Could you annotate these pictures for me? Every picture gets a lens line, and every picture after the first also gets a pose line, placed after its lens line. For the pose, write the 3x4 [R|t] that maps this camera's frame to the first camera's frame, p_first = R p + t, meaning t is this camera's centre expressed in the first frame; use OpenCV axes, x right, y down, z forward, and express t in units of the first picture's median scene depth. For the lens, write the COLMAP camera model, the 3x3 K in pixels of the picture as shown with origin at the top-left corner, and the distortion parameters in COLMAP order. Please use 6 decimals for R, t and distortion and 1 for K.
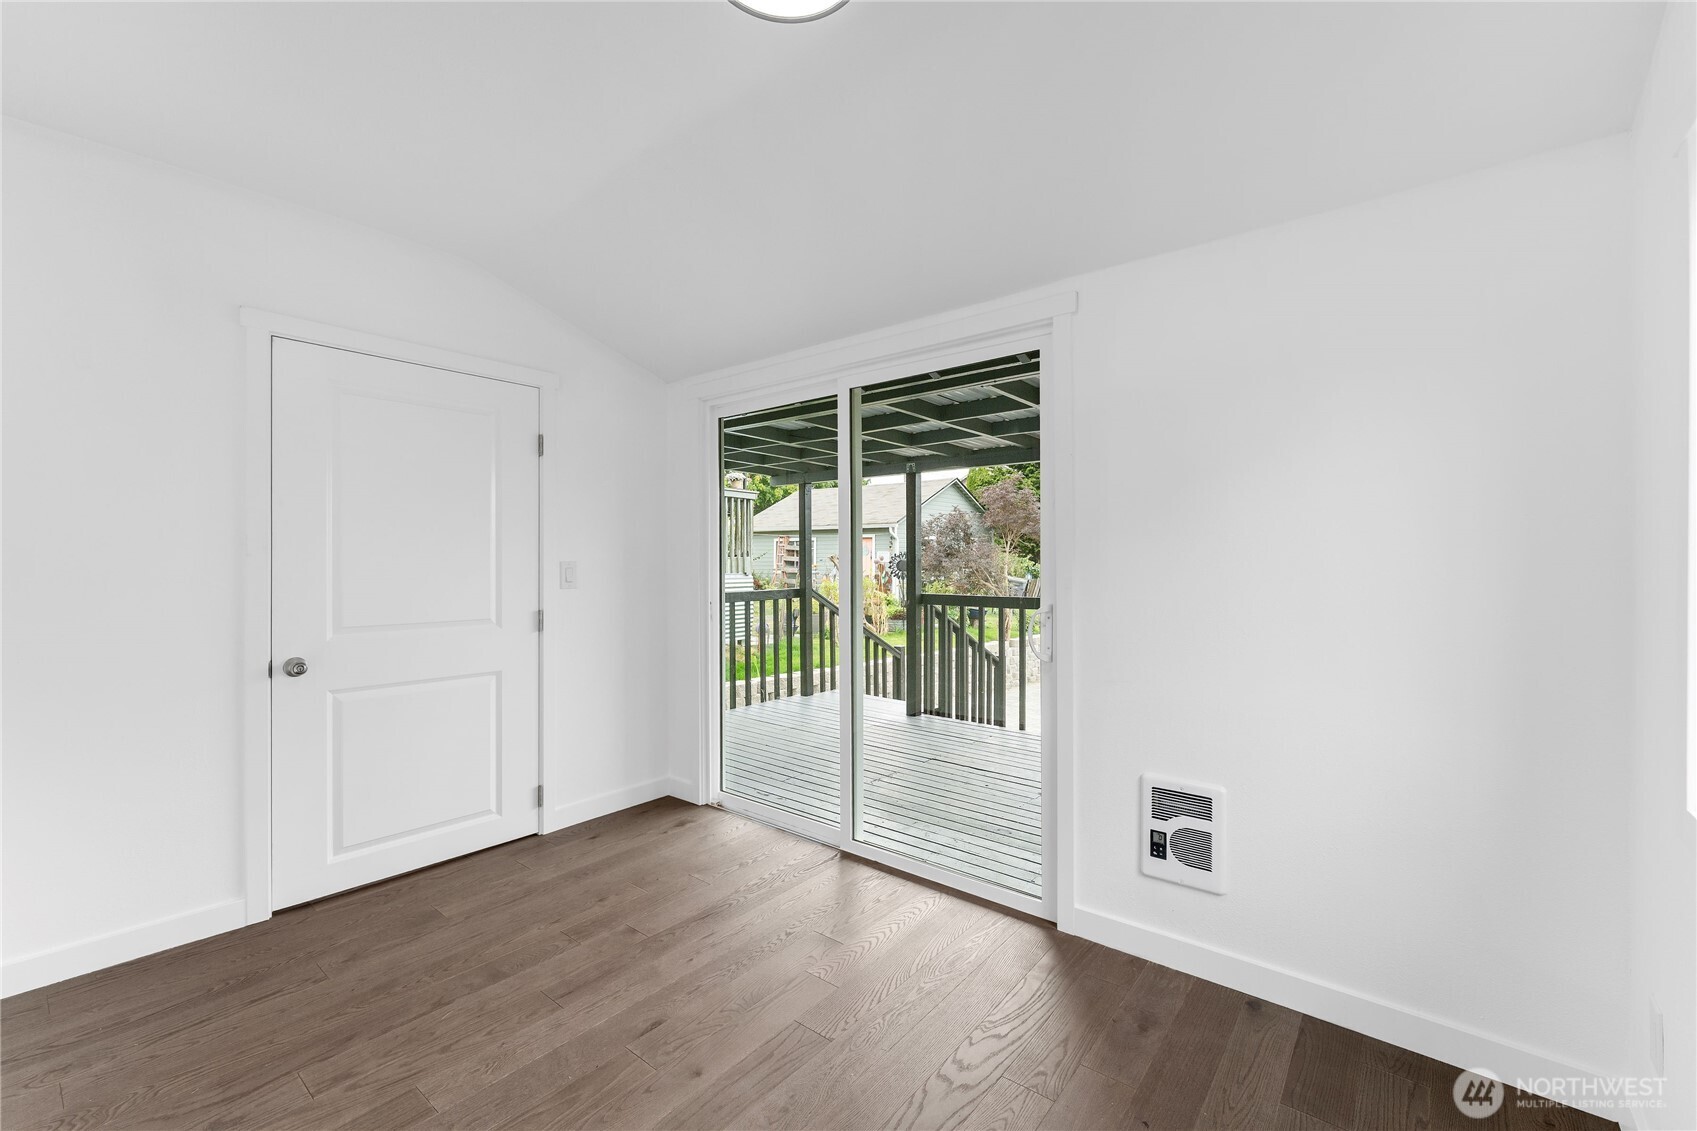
lens RADIAL K [[692.7, 0, 851.5], [0, 692.7, 556.6], [0, 0, 1]] dist [-0.000861, -0.000010]
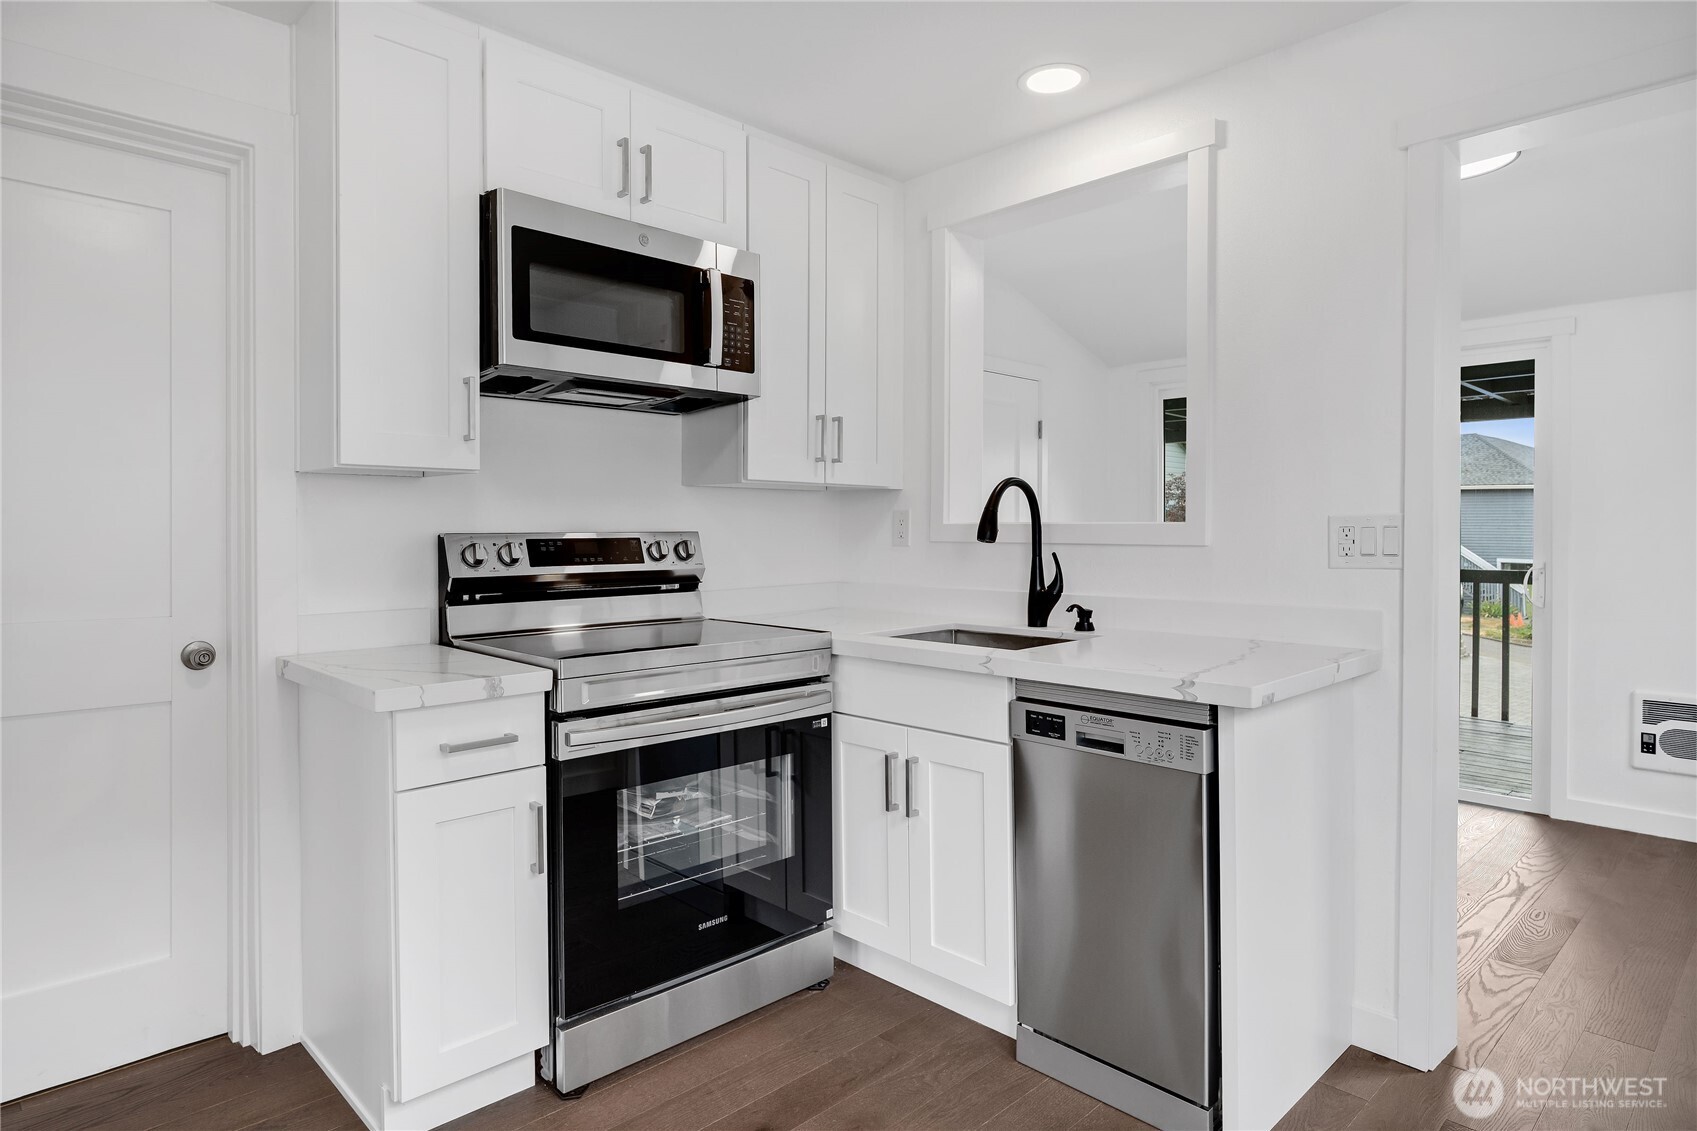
lens RADIAL K [[965.2, 0, 846.1], [0, 965.2, 543.7], [0, 0, 1]] dist [-0.002358, -0.000340]
pose [[0.993716, 0.005026, -0.111814, -0.886901], [-0.002969, 0.999823, 0.018554, 0.005482], [0.111887, -0.018106, 0.993556, -1.004698]]
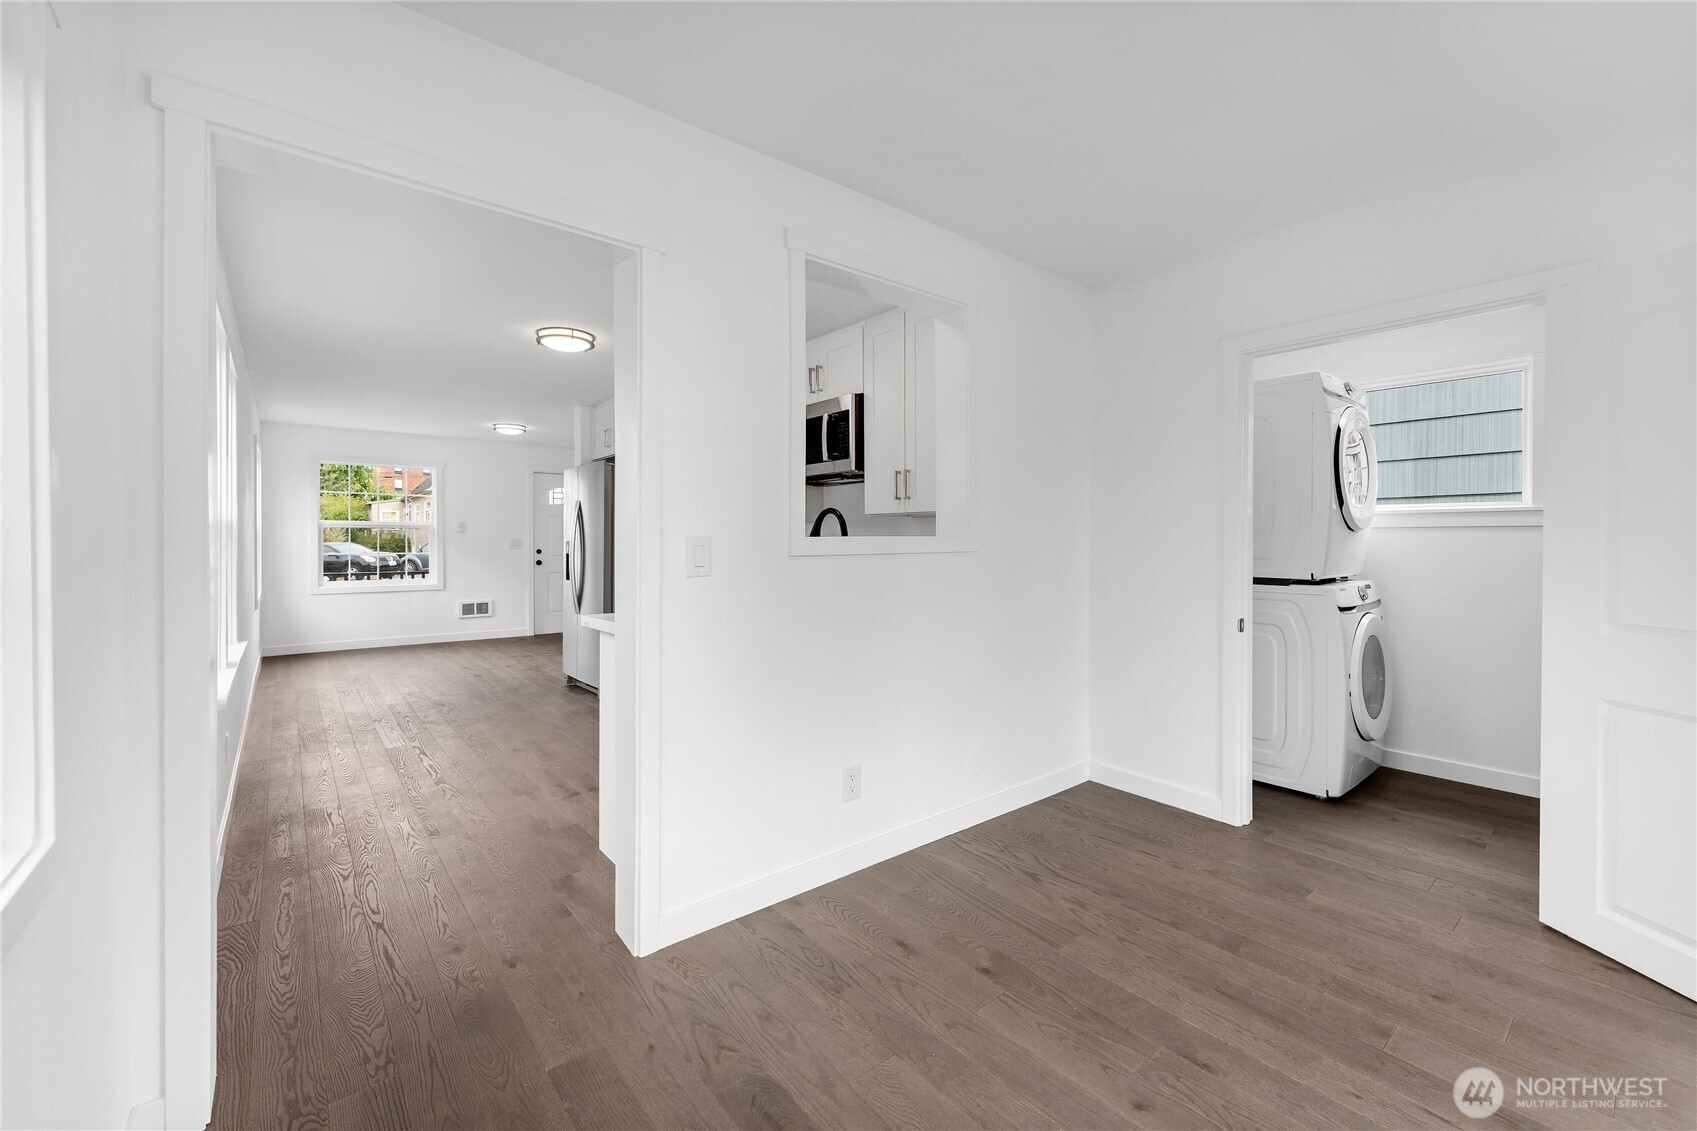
lens RADIAL K [[692.7, 0, 851.5], [0, 692.7, 556.6], [0, 0, 1]] dist [-0.000861, -0.000010]
pose [[-0.193261, 0.026232, -0.980797, 0.585671], [0.007234, 0.999653, 0.025311, 0.002994], [0.981121, -0.002204, -0.193384, 0.659778]]
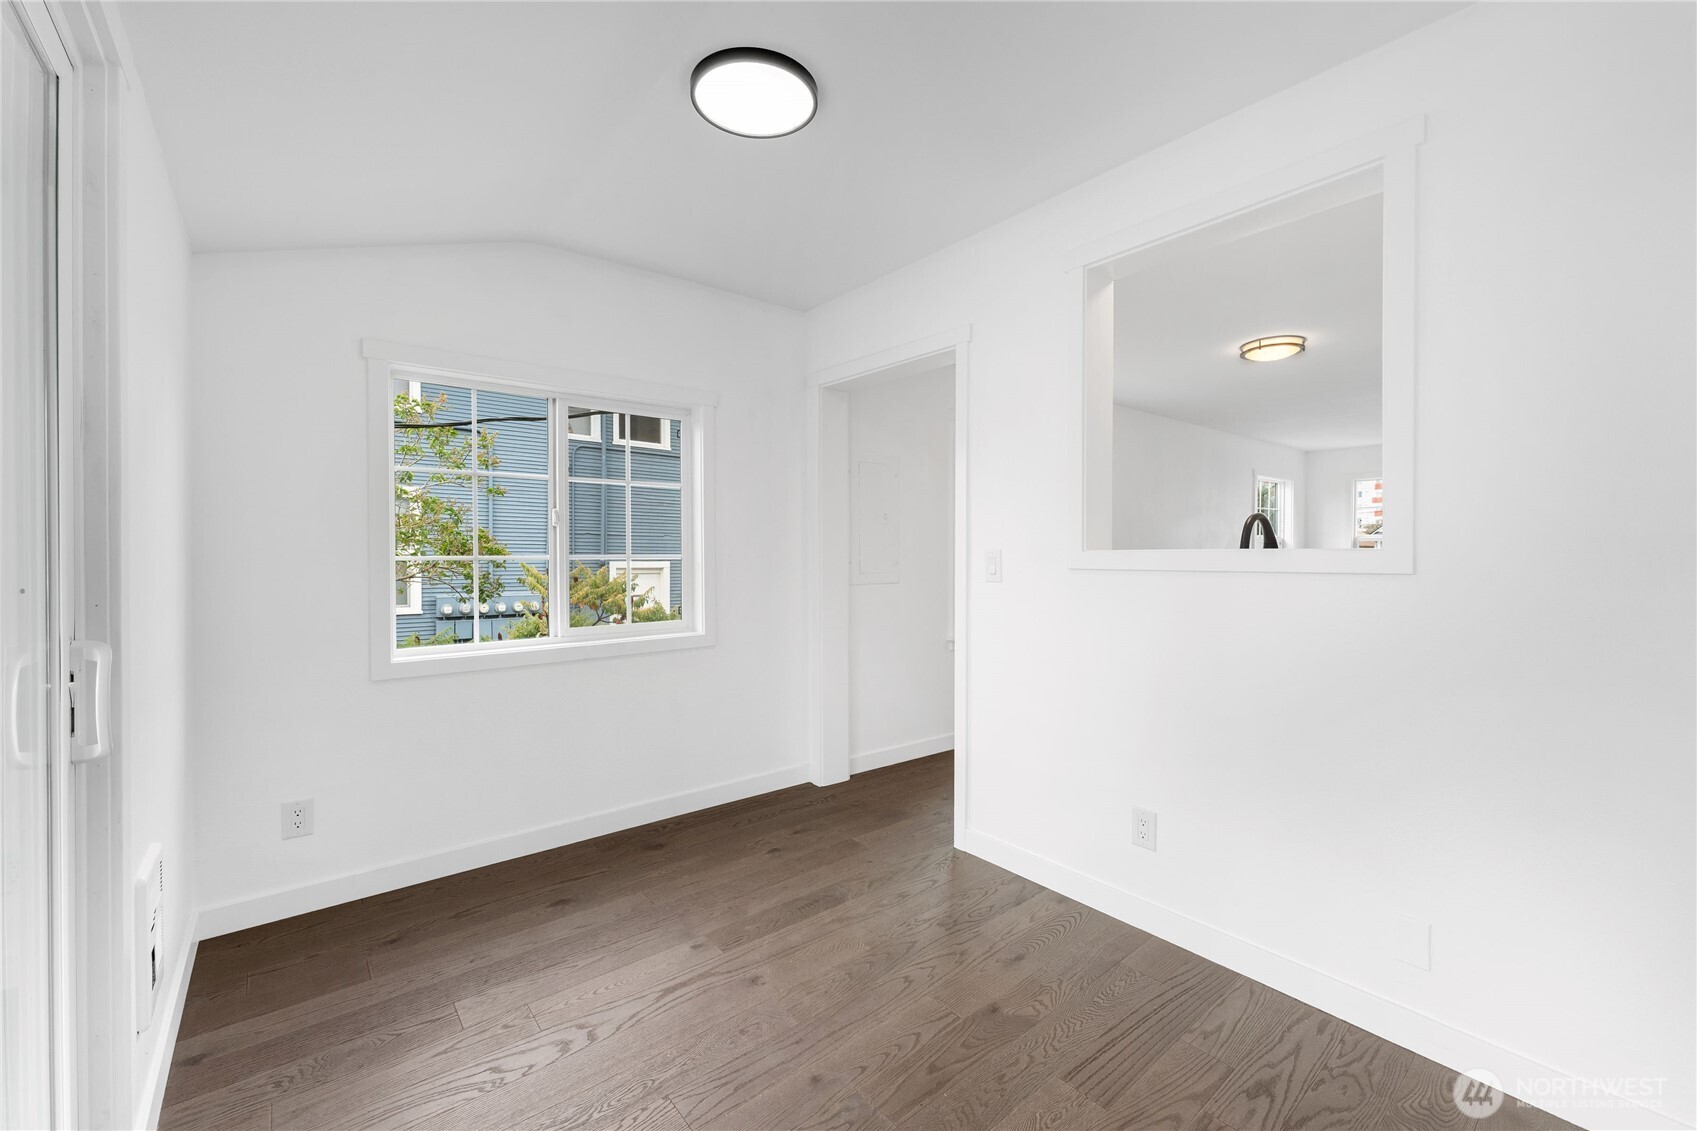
lens RADIAL K [[692.7, 0, 851.5], [0, 692.7, 556.6], [0, 0, 1]] dist [-0.000861, -0.000010]
pose [[-0.980763, -0.003069, 0.195180, -0.374909], [-0.003069, 0.999995, 0.000302, 0.009656], [-0.195180, -0.000303, -0.980767, 1.587071]]
